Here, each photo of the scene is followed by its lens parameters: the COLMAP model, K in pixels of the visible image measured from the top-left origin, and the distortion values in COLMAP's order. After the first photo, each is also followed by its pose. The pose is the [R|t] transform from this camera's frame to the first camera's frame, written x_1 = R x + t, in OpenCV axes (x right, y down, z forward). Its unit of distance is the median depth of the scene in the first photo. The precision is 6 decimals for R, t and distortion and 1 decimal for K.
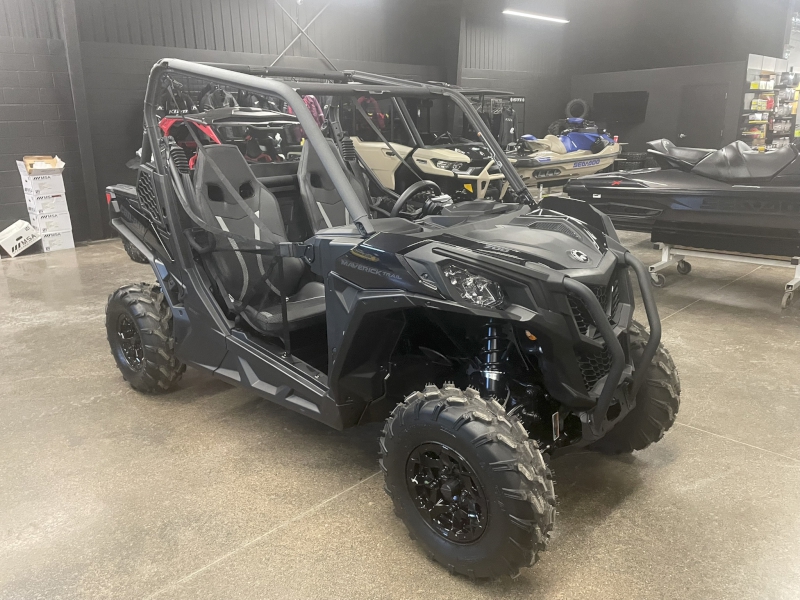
lens RADIAL K [[596.2, 0, 395.9], [0, 596.2, 298.3], [0, 0, 1]] dist [0.078366, -0.100768]
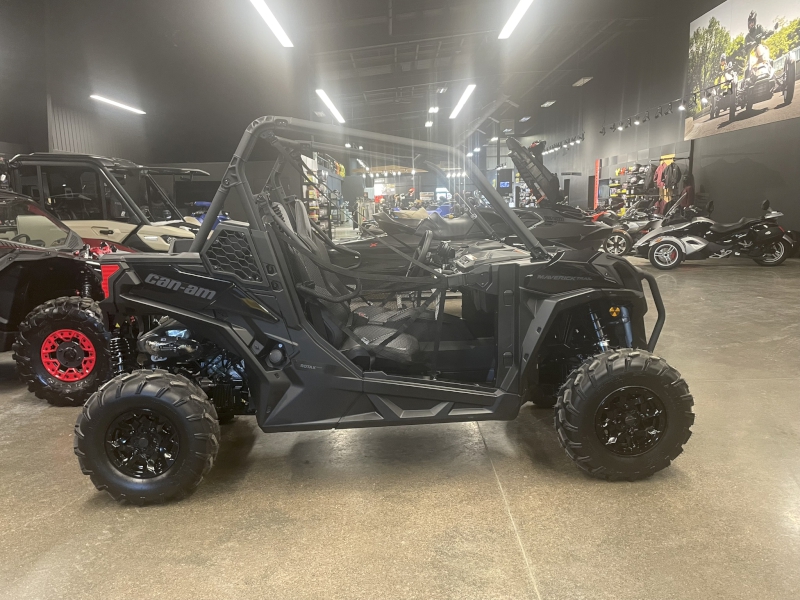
lens RADIAL K [[596.2, 0, 395.9], [0, 596.2, 298.3], [0, 0, 1]] dist [0.078366, -0.100768]
pose [[0.706537, -0.107159, 0.699516, -0.804287], [0.206276, 0.976730, -0.058722, -0.000848], [-0.676946, 0.185783, 0.712200, 0.172393]]
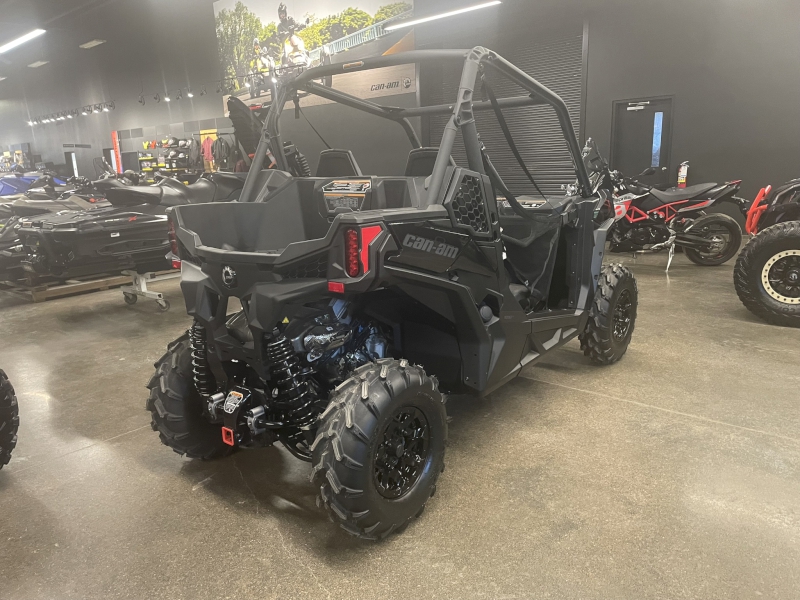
lens RADIAL K [[596.2, 0, 395.9], [0, 596.2, 298.3], [0, 0, 1]] dist [0.078366, -0.100768]
pose [[-0.062287, -0.193927, 0.979037, -1.104198], [0.311866, 0.928041, 0.203667, -0.225150], [-0.948082, 0.318014, 0.002675, 1.026778]]
